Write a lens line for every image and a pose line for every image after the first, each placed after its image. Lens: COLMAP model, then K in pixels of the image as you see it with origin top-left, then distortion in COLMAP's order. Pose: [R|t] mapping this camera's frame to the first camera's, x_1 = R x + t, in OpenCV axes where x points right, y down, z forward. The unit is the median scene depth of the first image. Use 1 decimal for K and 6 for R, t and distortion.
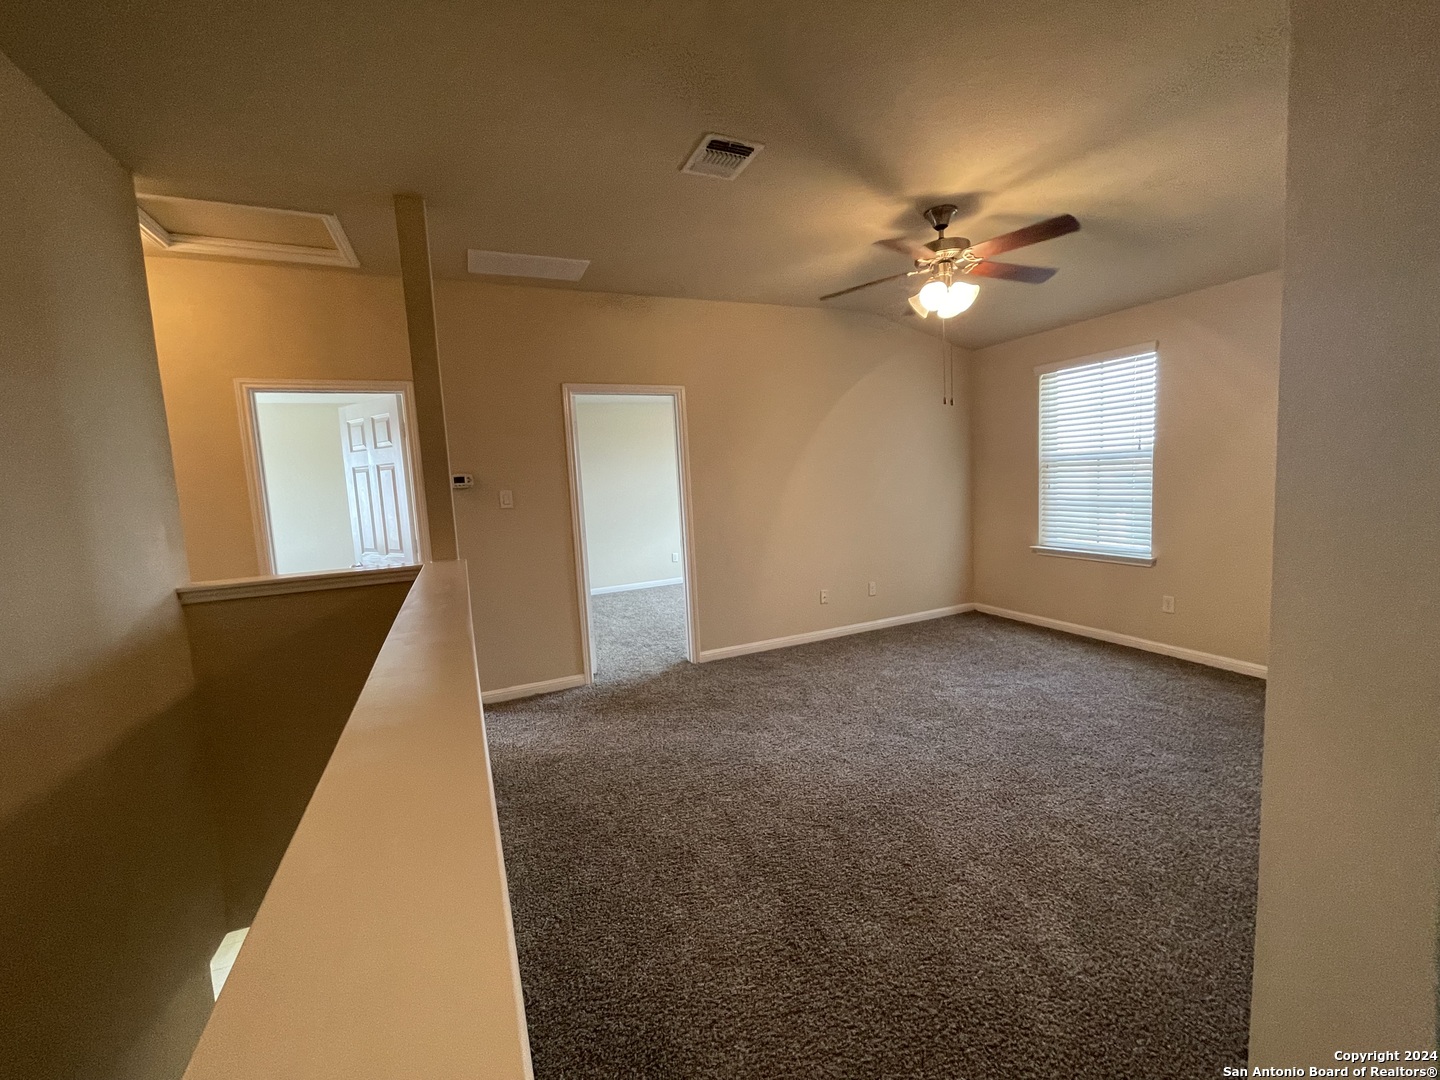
lens RADIAL K [[597.9, 0, 708.9], [0, 597.9, 536.3], [0, 0, 1]] dist [0.000872, 0.000945]
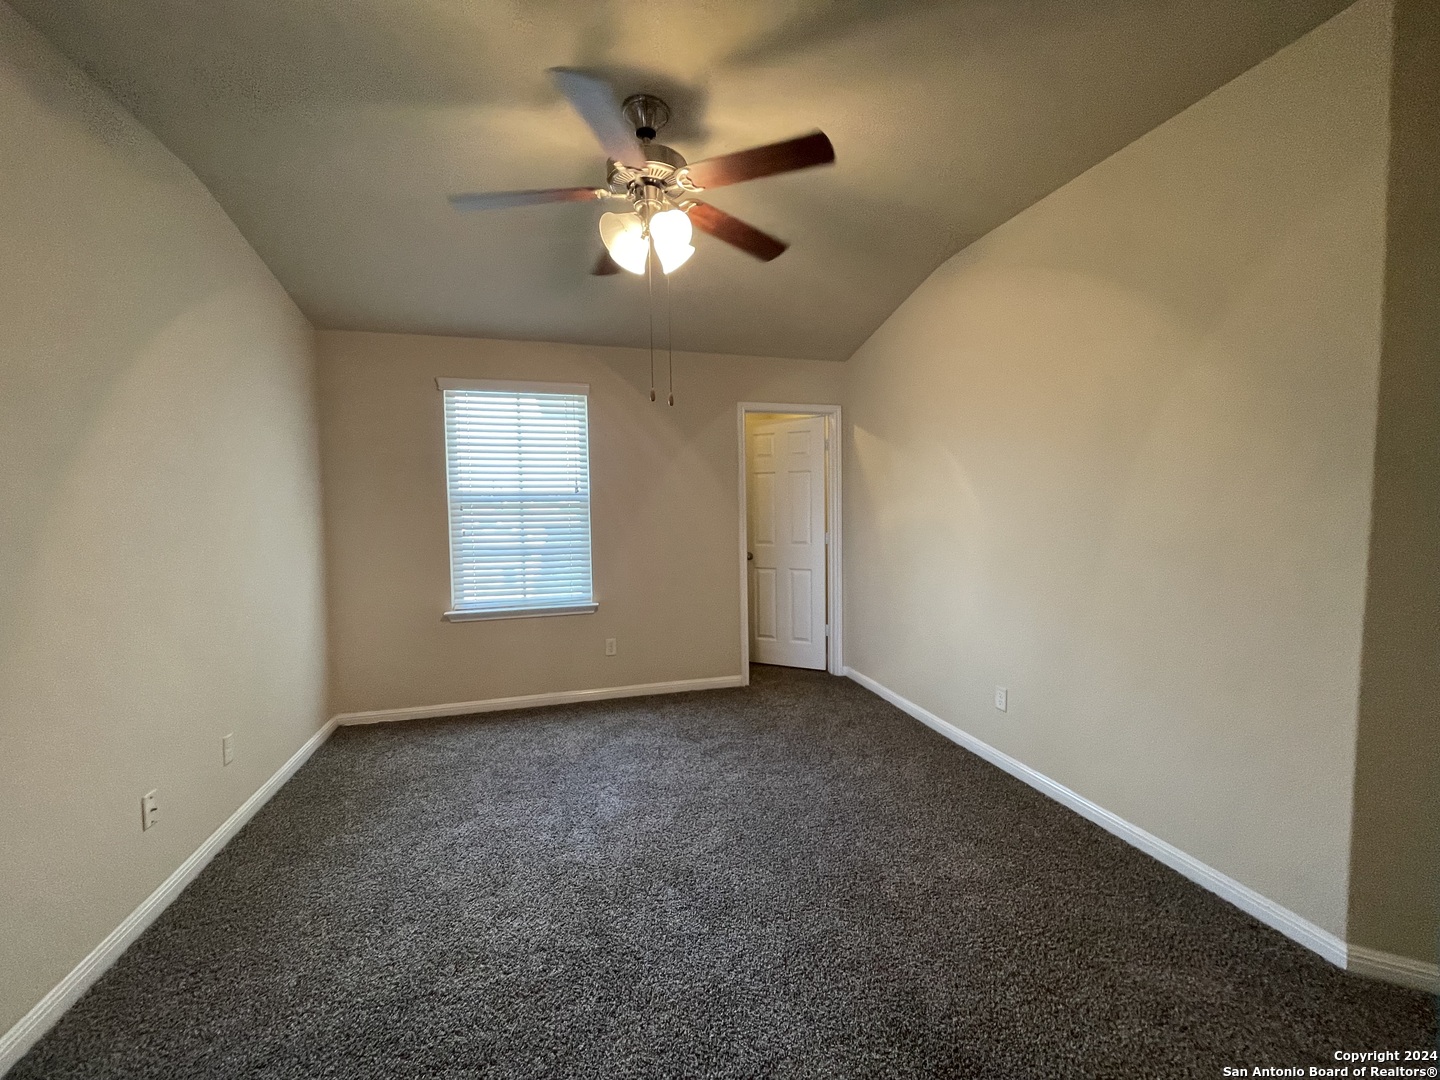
lens RADIAL K [[597.9, 0, 708.9], [0, 597.9, 536.3], [0, 0, 1]] dist [0.000872, 0.000945]
pose [[0.108372, -0.006945, 0.994086, -0.198345], [0.101646, 0.994812, -0.004131, -0.048894], [-0.988900, 0.101493, 0.108516, 0.676914]]
